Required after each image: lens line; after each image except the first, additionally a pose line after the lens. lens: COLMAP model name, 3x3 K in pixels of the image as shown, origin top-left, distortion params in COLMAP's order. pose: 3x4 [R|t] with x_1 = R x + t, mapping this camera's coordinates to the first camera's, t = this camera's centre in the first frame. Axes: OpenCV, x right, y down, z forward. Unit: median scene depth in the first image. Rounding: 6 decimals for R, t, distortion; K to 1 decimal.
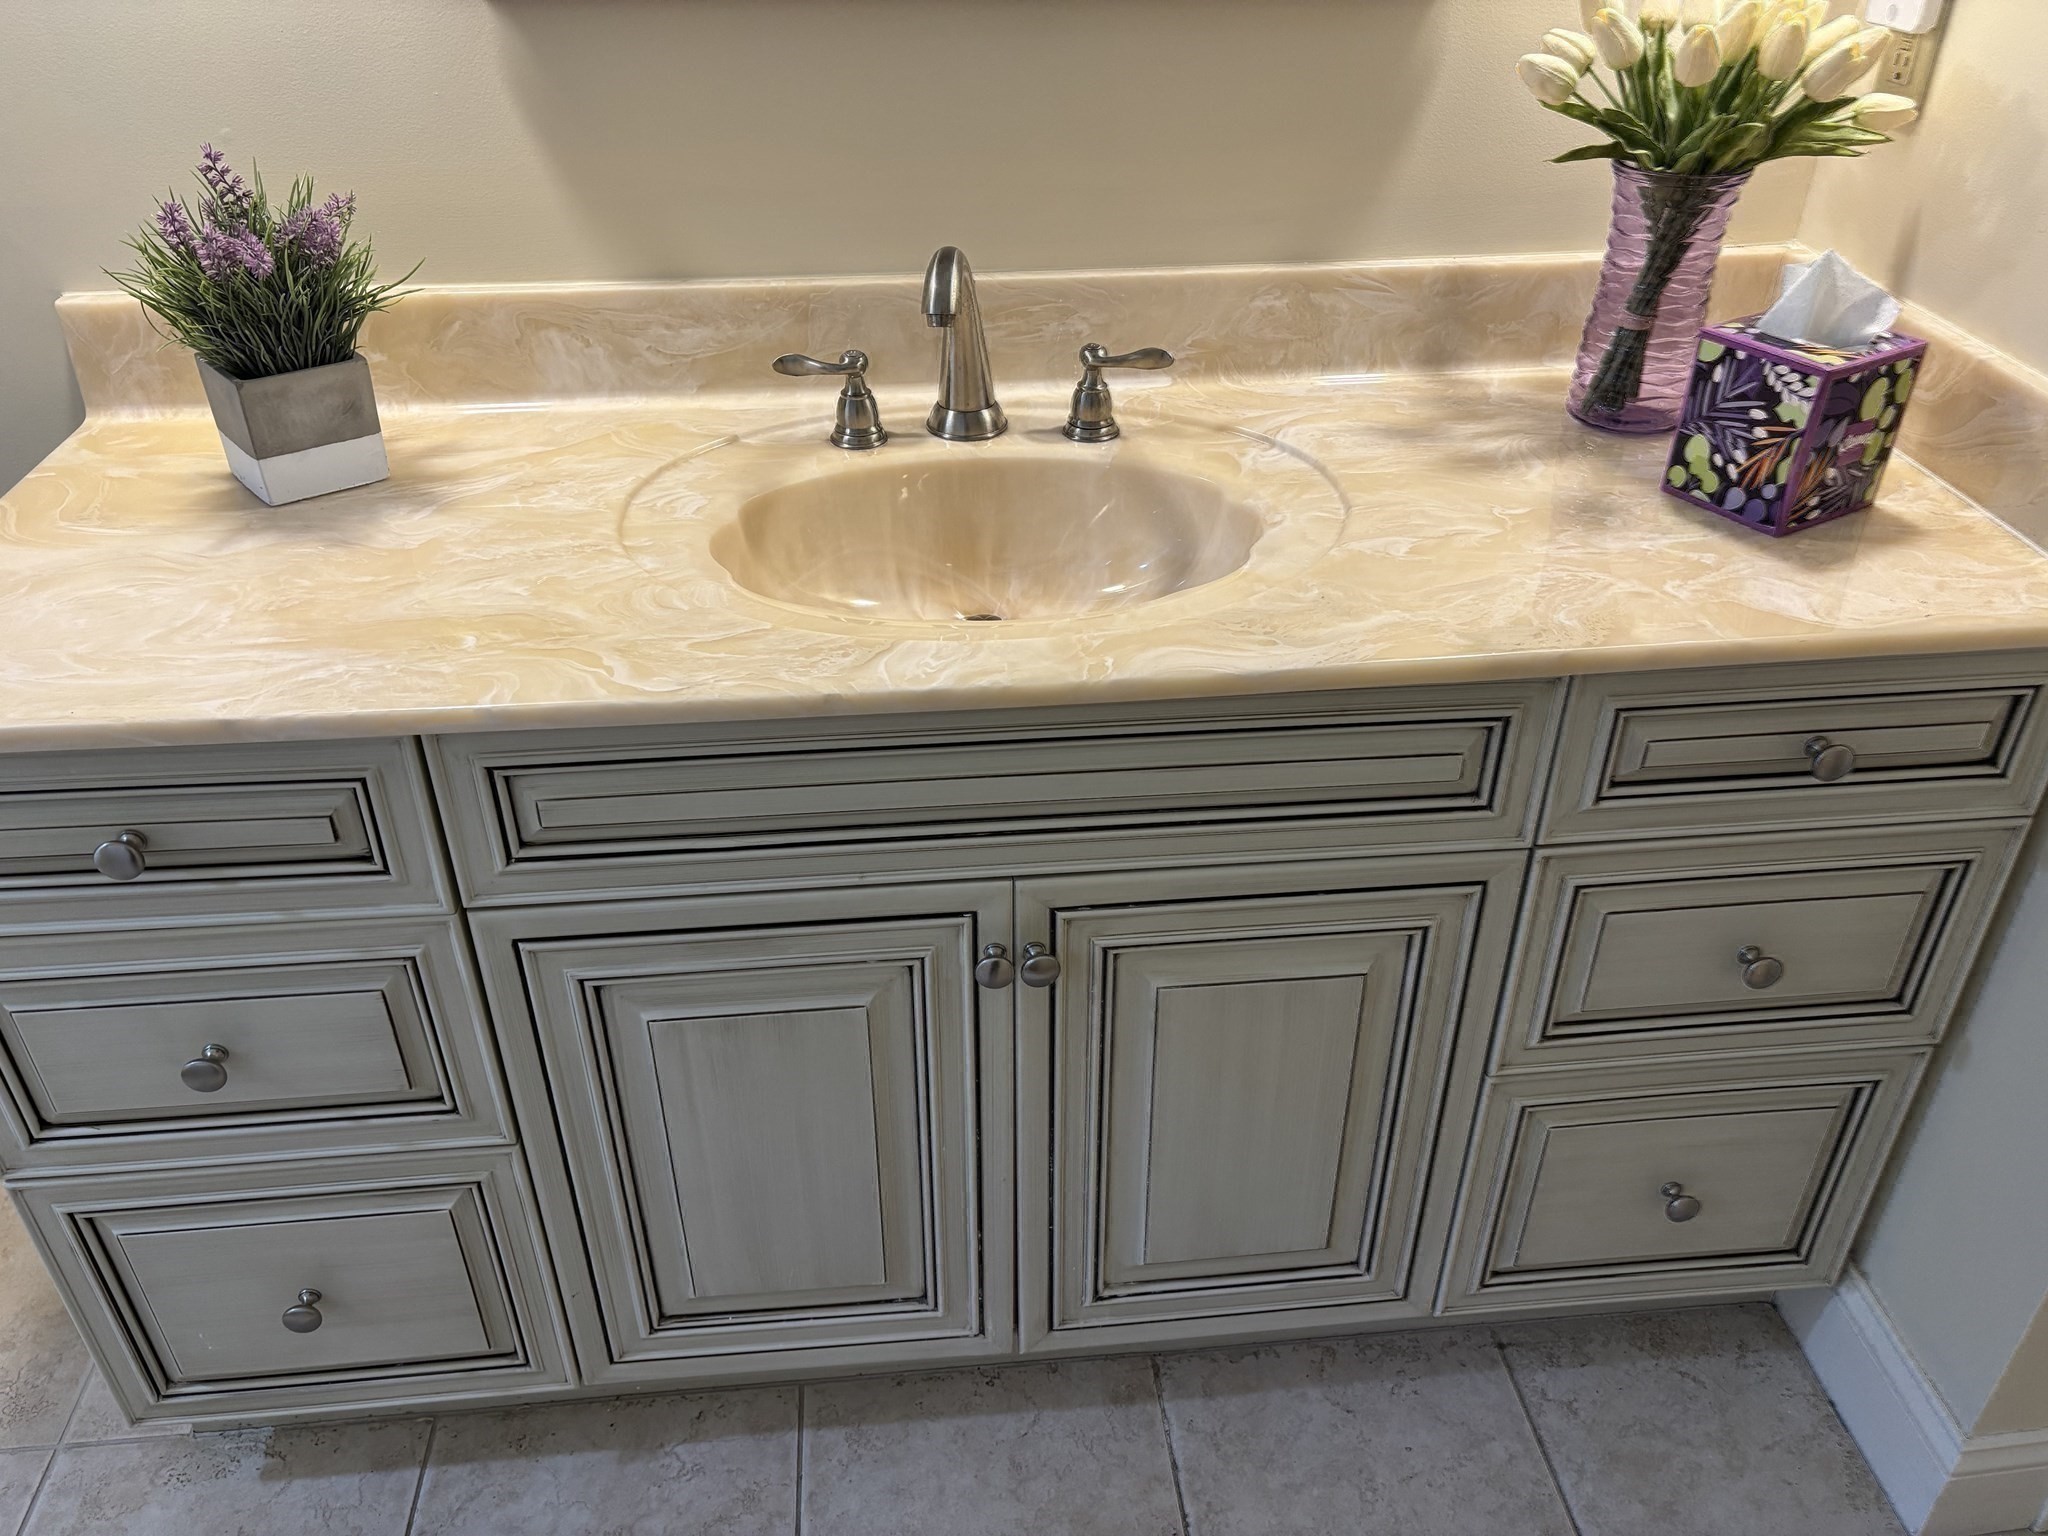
lens RADIAL K [[1548.3, 0, 1029.9], [0, 1548.3, 780.9], [0, 0, 1]] dist [0.036312, -0.030890]
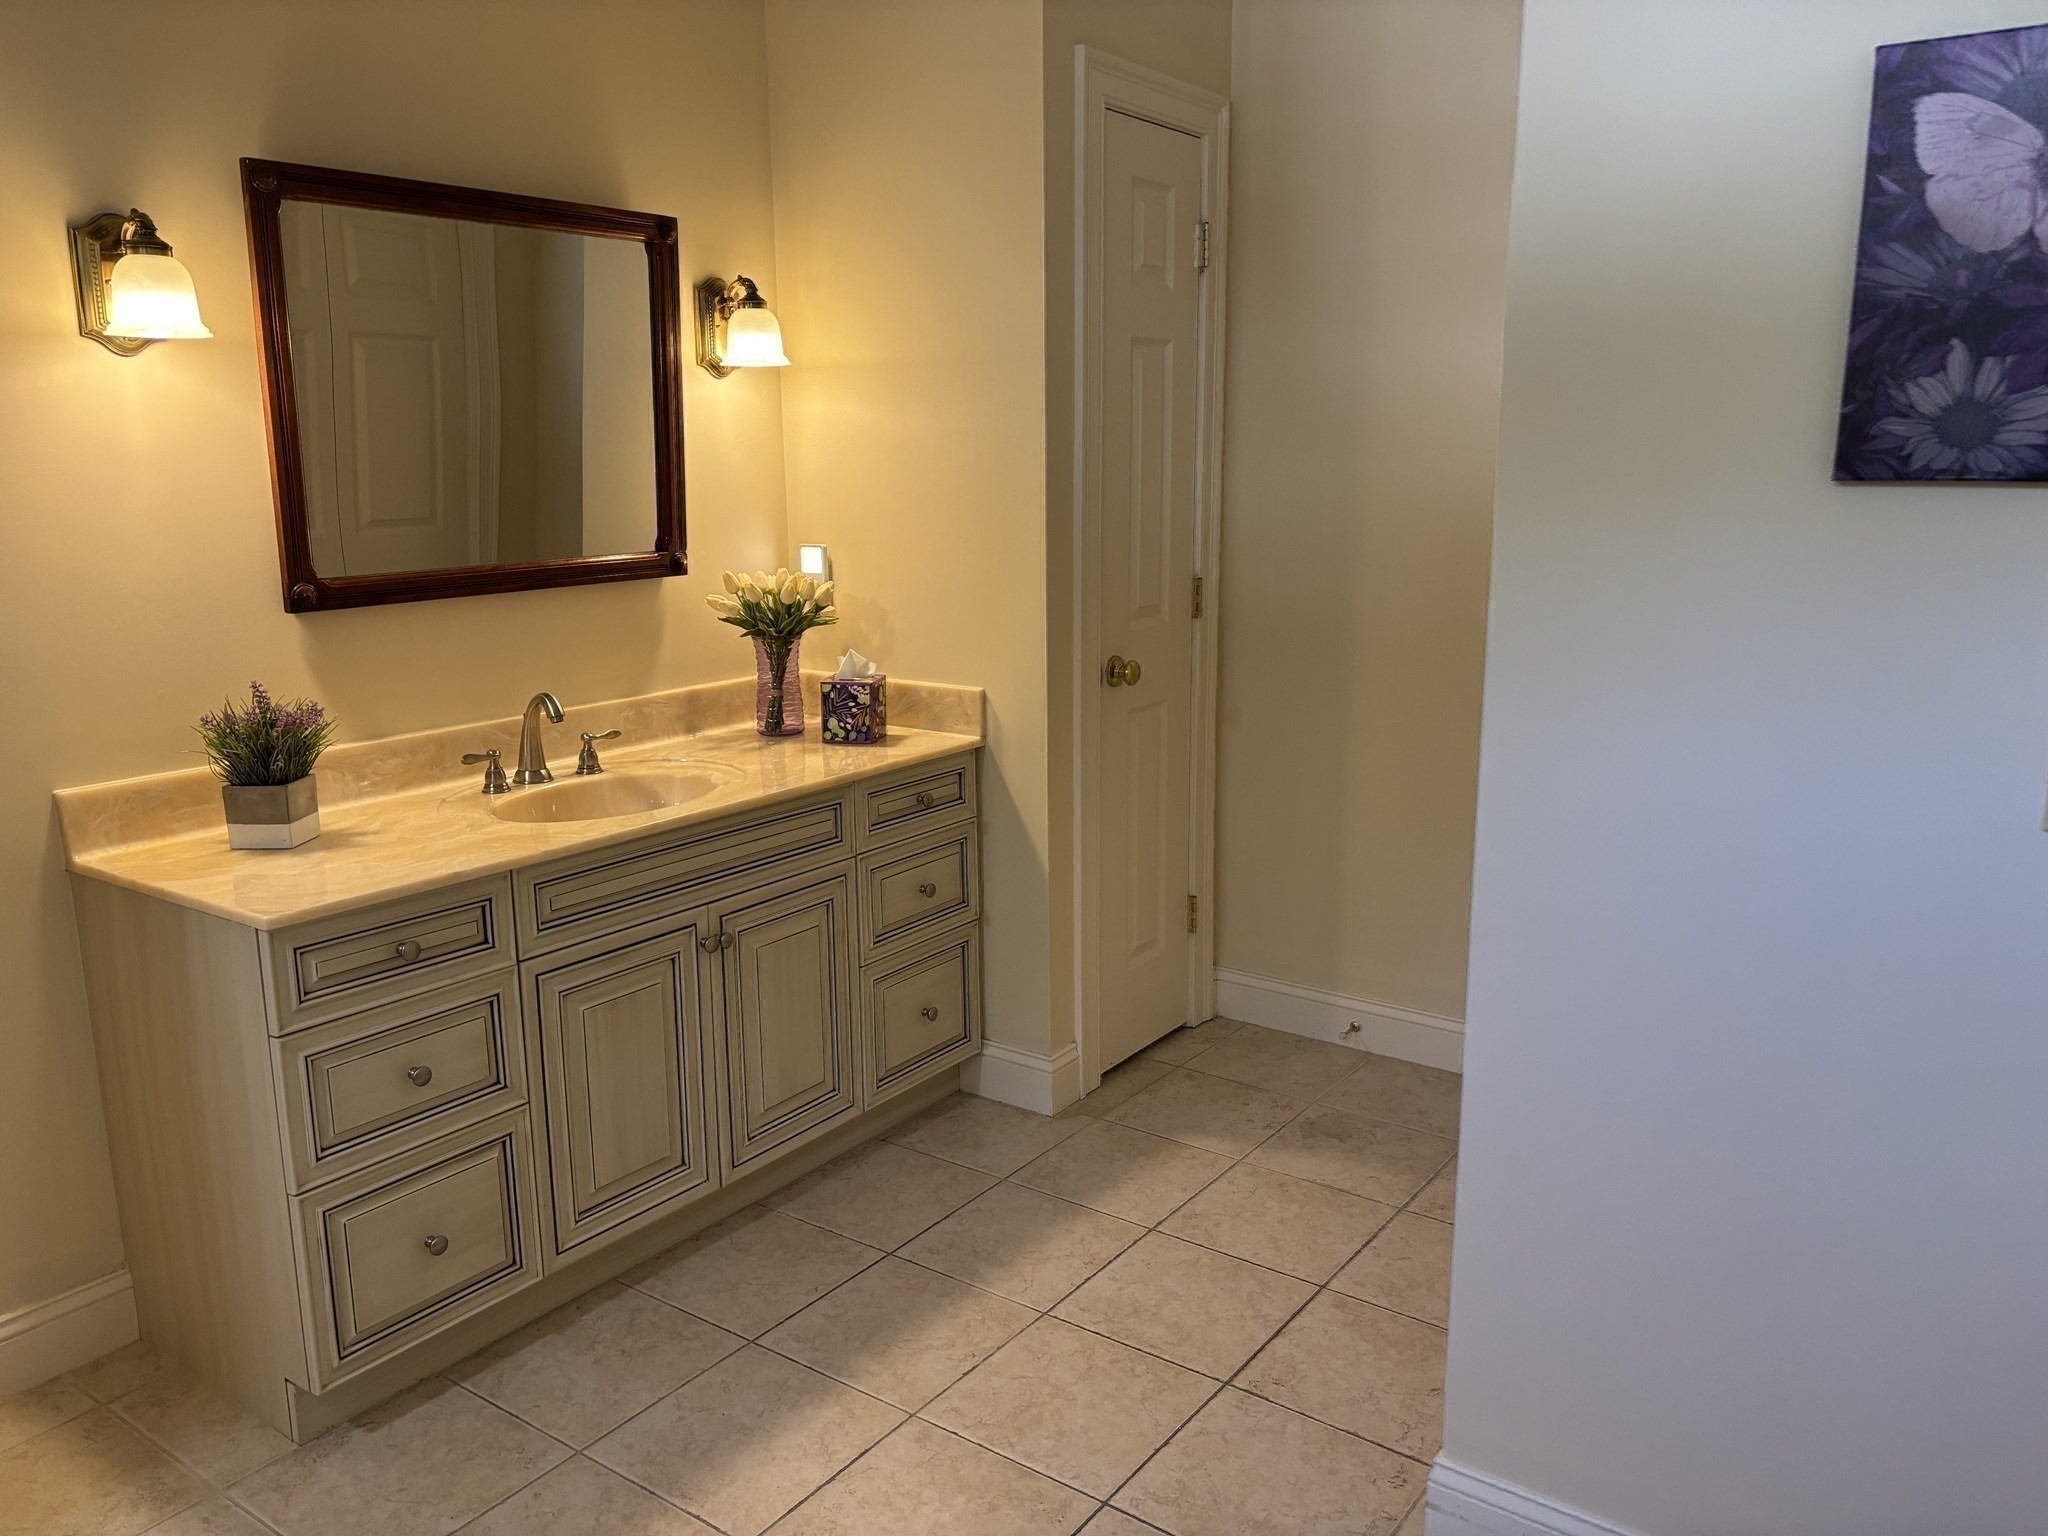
lens RADIAL K [[1548.3, 0, 1041.0], [0, 1548.3, 768.6], [0, 0, 1]] dist [0.036312, -0.030890]
pose [[0.654991, -0.155802, 0.739400, -1.291017], [0.423388, 0.886157, -0.188329, 0.499513], [-0.625883, 0.436407, 0.646390, -0.896456]]
